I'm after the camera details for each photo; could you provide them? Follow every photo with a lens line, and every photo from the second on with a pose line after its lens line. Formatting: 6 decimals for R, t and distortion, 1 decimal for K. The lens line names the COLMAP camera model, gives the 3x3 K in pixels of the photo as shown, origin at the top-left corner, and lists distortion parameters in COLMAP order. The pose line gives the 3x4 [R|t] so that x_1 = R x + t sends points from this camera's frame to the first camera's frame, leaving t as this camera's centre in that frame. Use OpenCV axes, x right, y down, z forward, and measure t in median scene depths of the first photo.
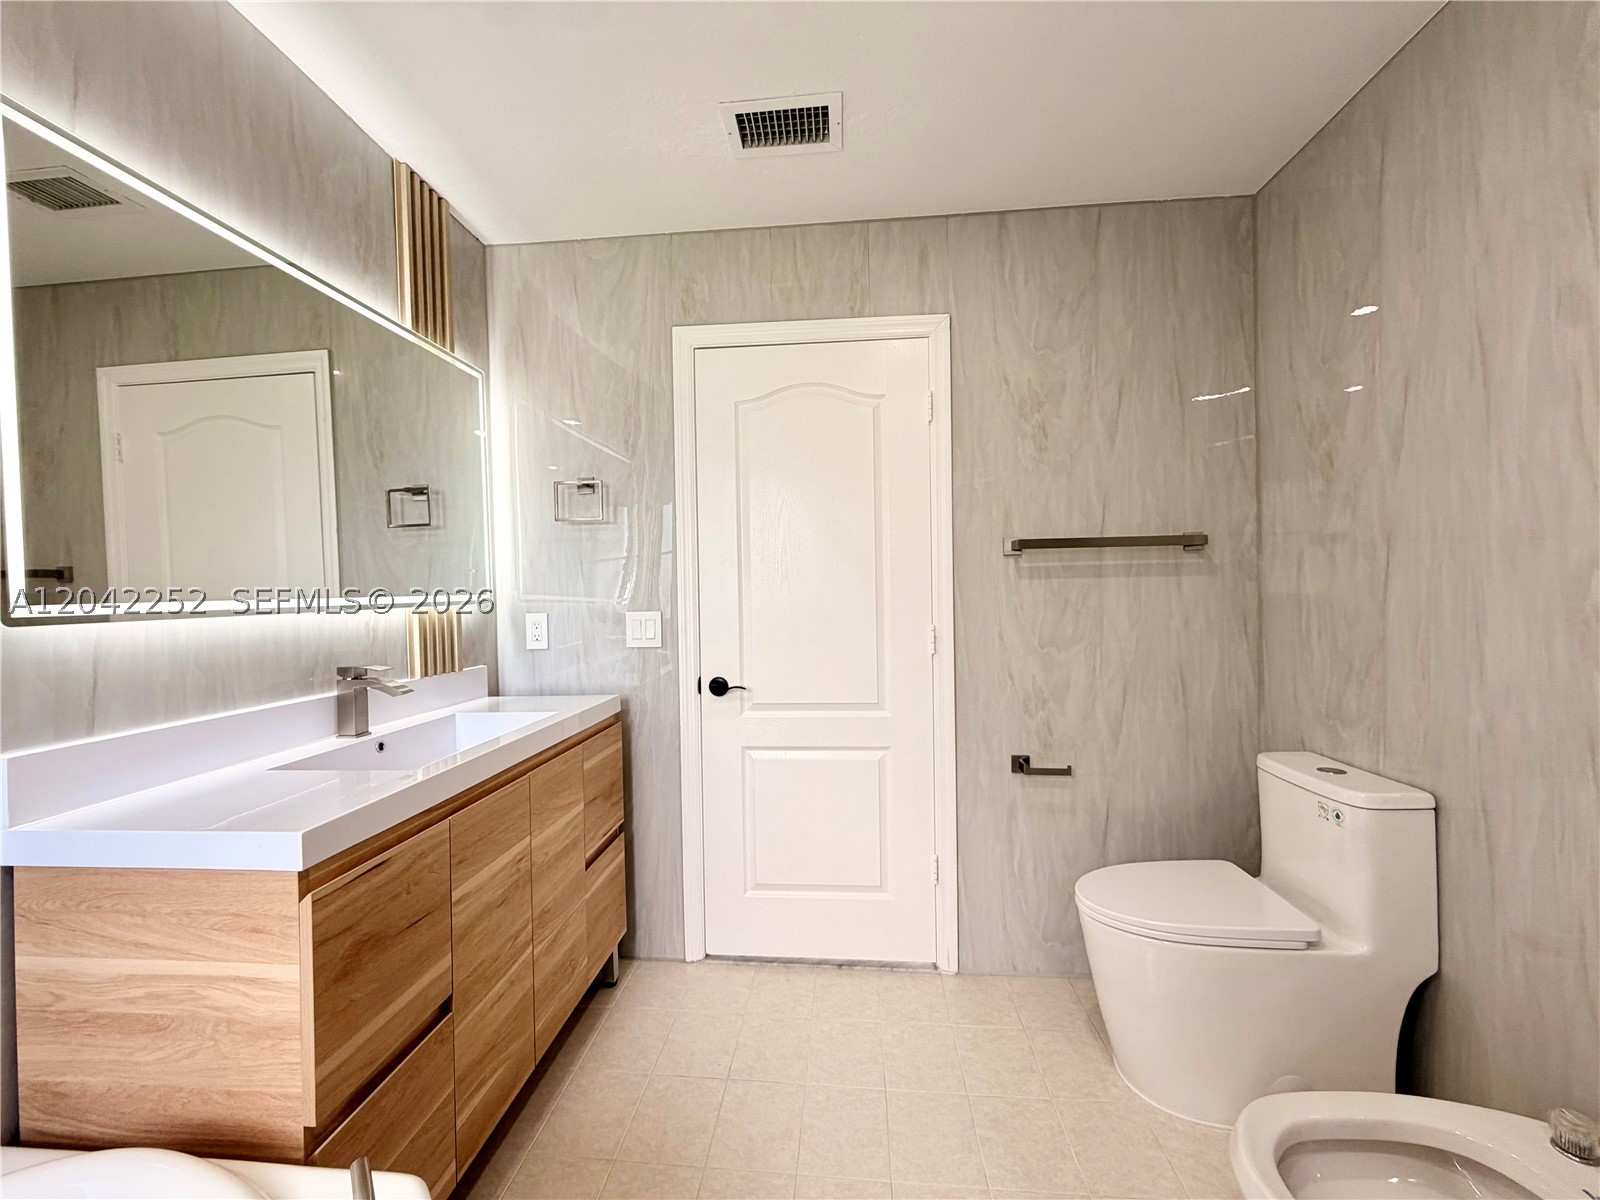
lens RADIAL K [[636.6, 0, 797.2], [0, 636.6, 601.0], [0, 0, 1]] dist [-0.003613, 0.001484]
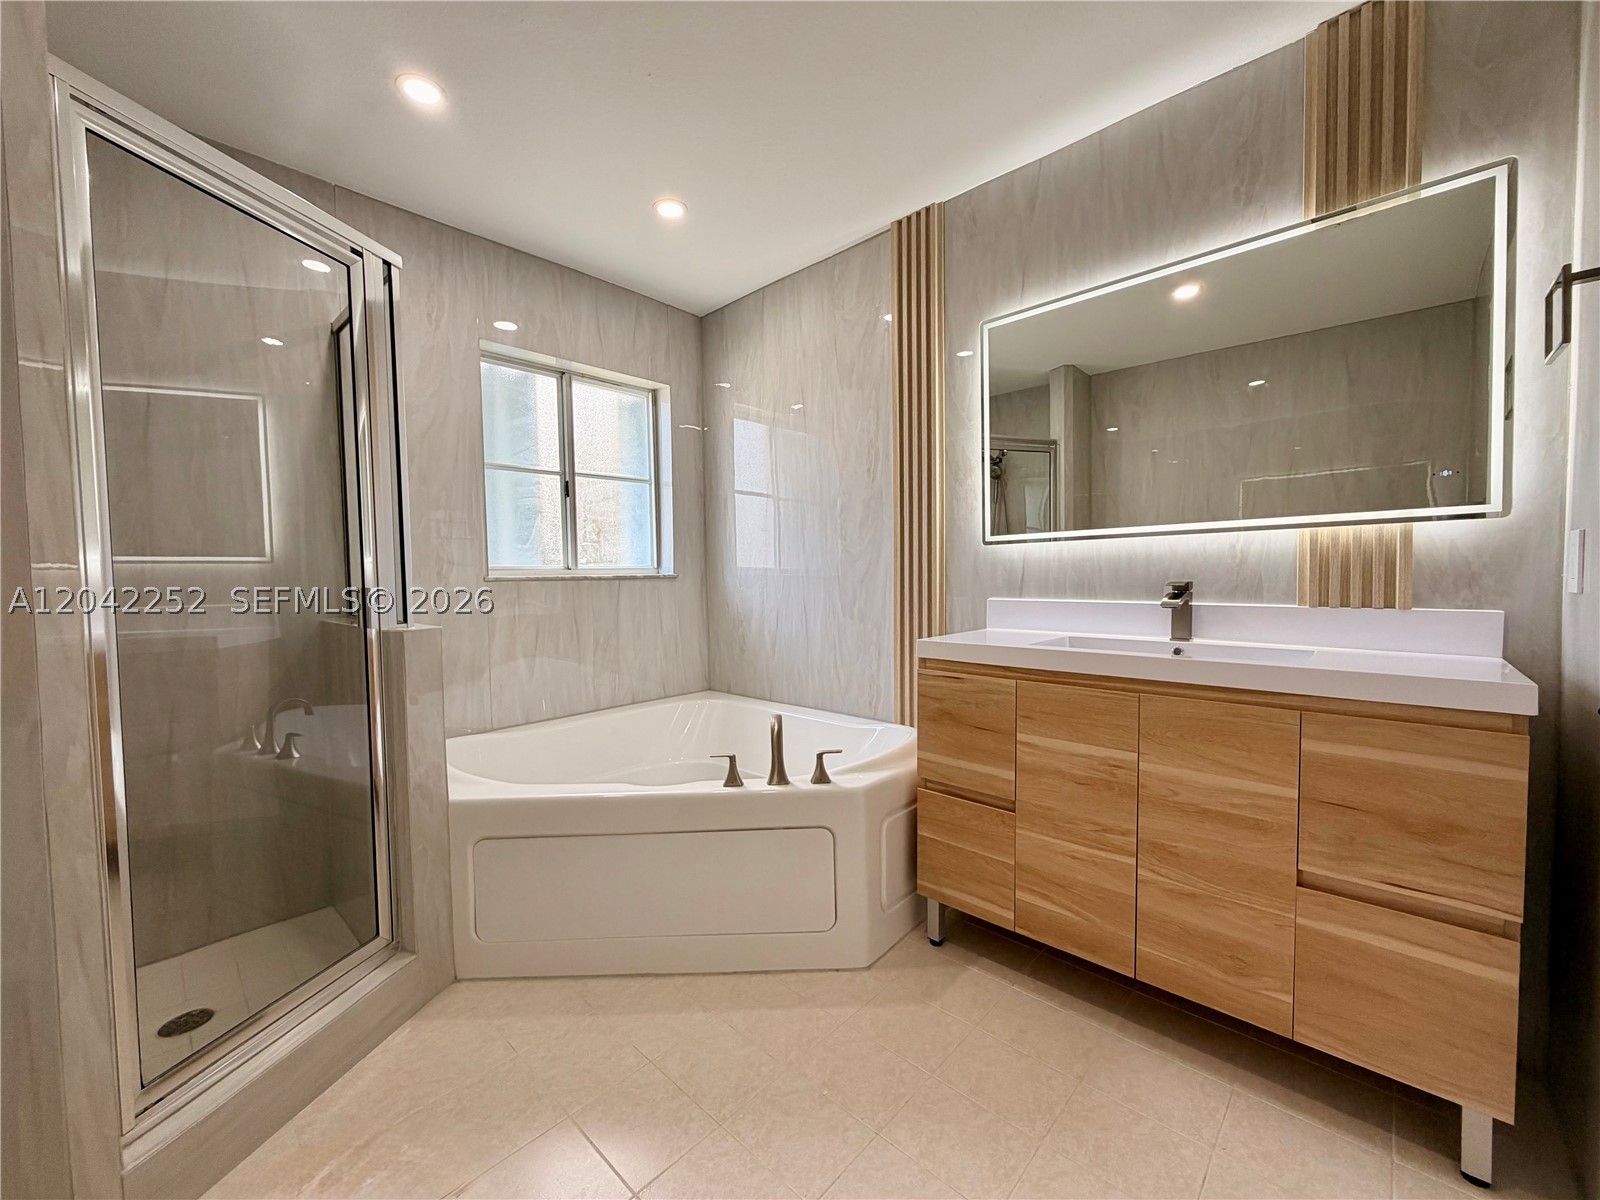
lens RADIAL K [[636.6, 0, 801.9], [0, 636.6, 598.8], [0, 0, 1]] dist [-0.003613, 0.001484]
pose [[-0.611231, 0.068708, -0.788464, 0.850769], [0.021502, 0.997299, 0.070238, 0.045123], [0.791160, 0.025977, -0.611057, 1.462336]]
